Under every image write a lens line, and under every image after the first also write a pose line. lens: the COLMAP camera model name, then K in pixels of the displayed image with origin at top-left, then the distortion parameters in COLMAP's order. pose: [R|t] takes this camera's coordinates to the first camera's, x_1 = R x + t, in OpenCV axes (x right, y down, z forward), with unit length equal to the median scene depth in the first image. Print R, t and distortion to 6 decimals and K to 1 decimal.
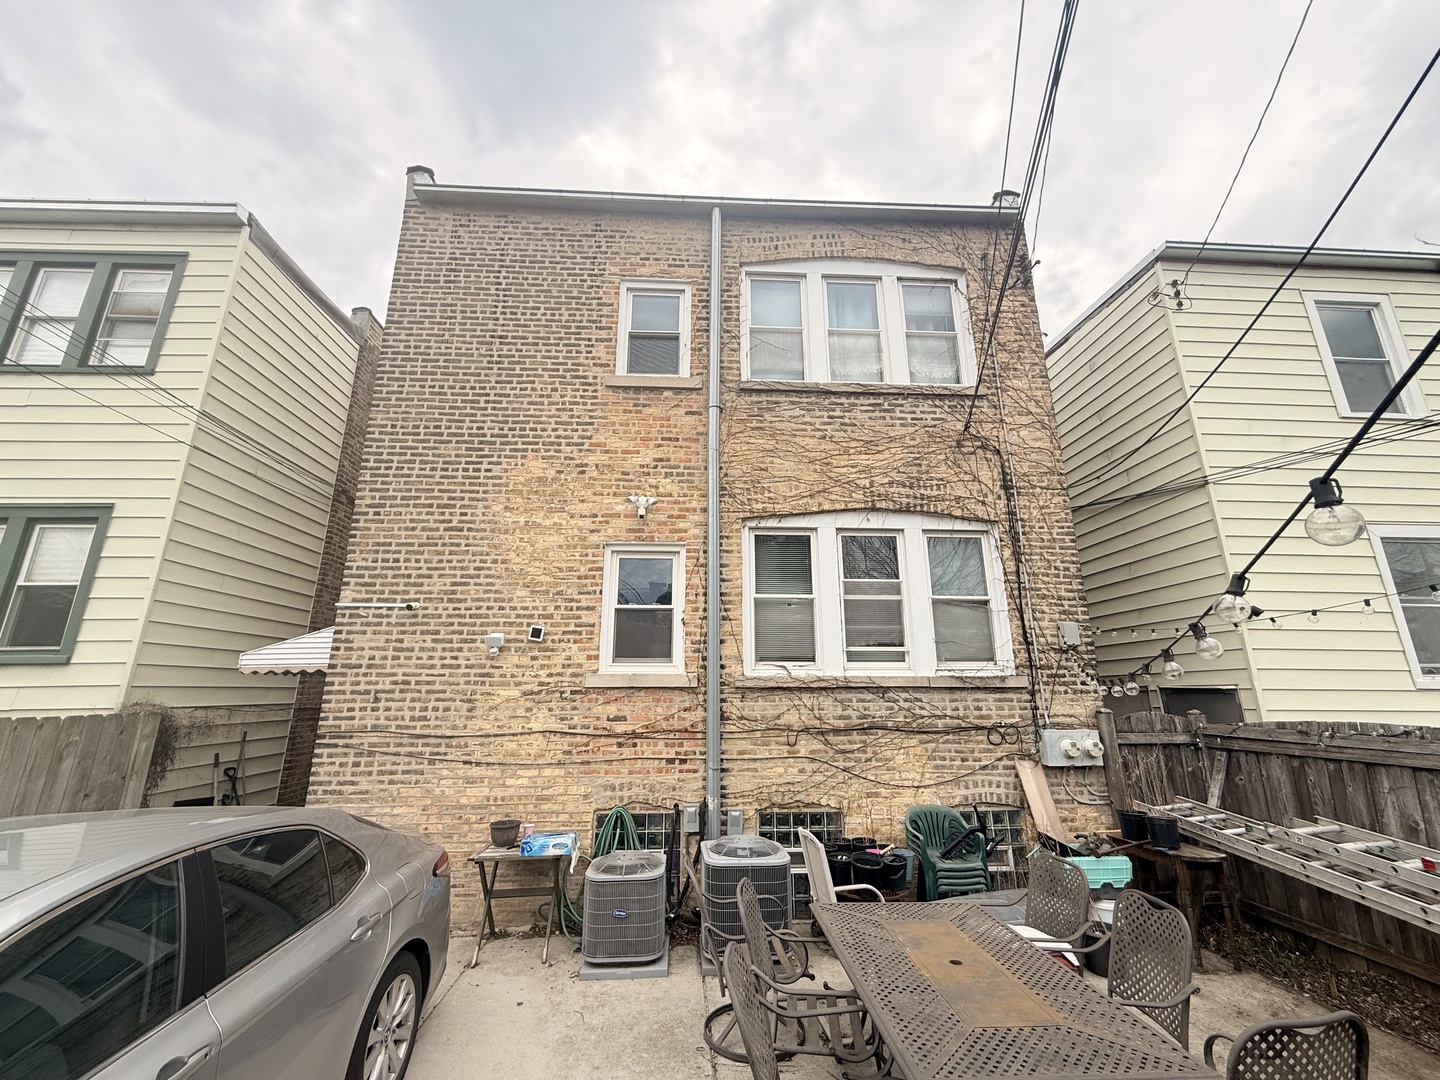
lens RADIAL K [[575.8, 0, 717.1], [0, 575.8, 539.1], [0, 0, 1]] dist [0.000096, 0.000304]
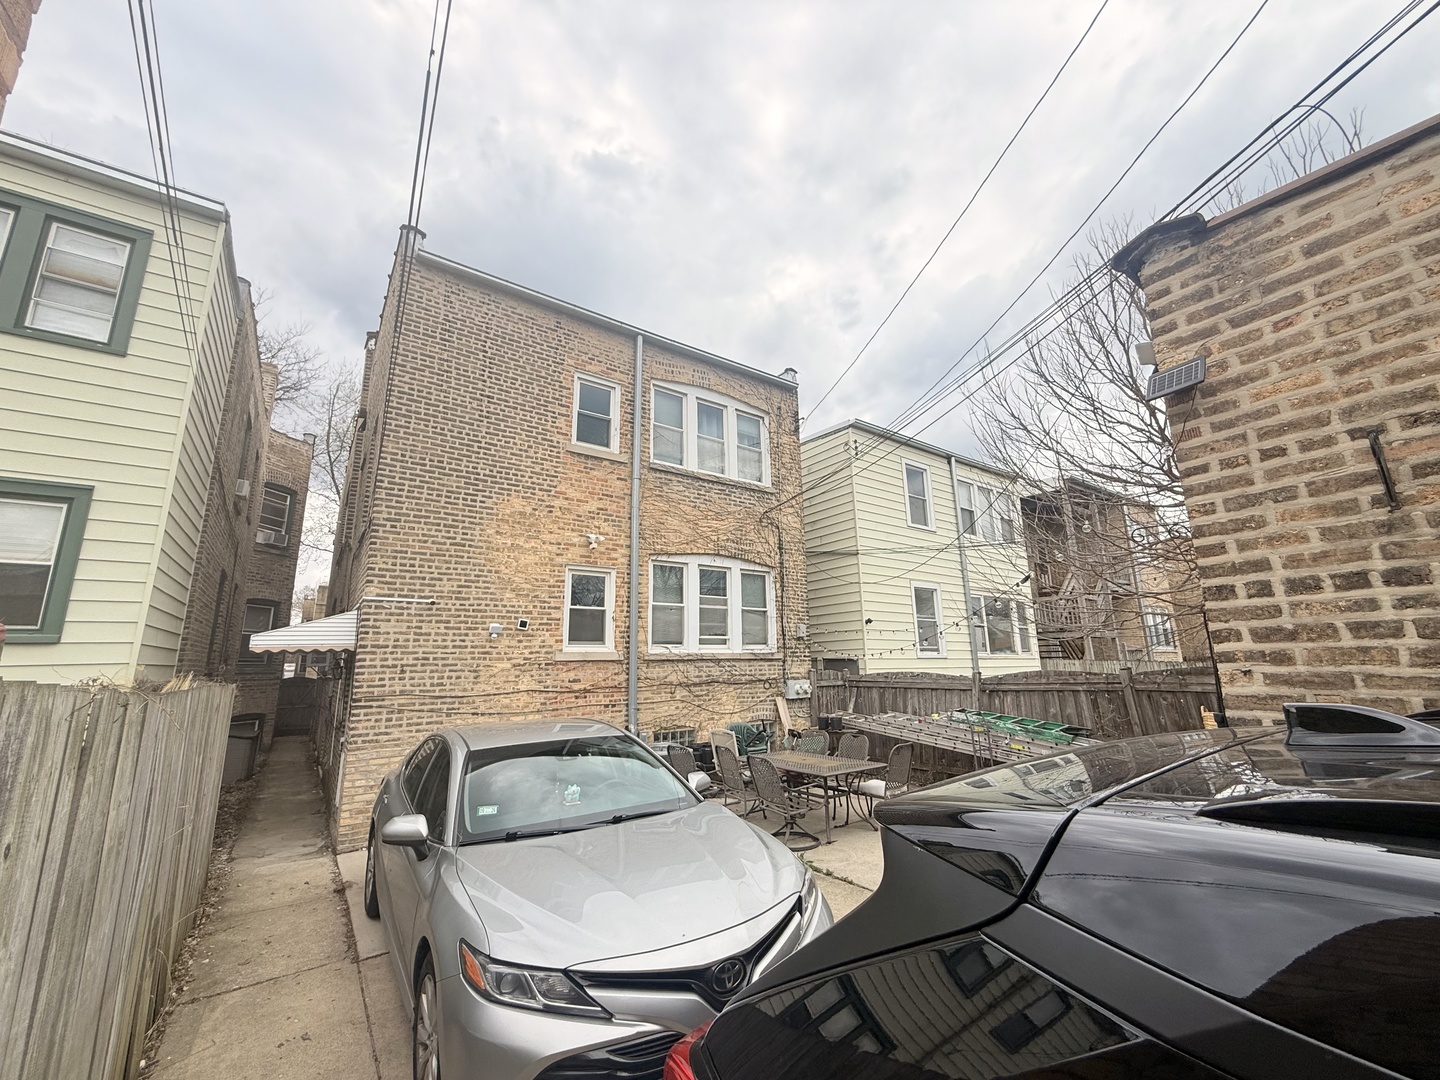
lens RADIAL K [[575.8, 0, 717.1], [0, 575.8, 539.1], [0, 0, 1]] dist [0.000096, 0.000304]
pose [[0.842890, 0.101691, 0.528390, -0.655231], [-0.123050, 0.992386, 0.005301, -0.110629], [-0.523828, -0.069486, 0.848985, -0.445971]]
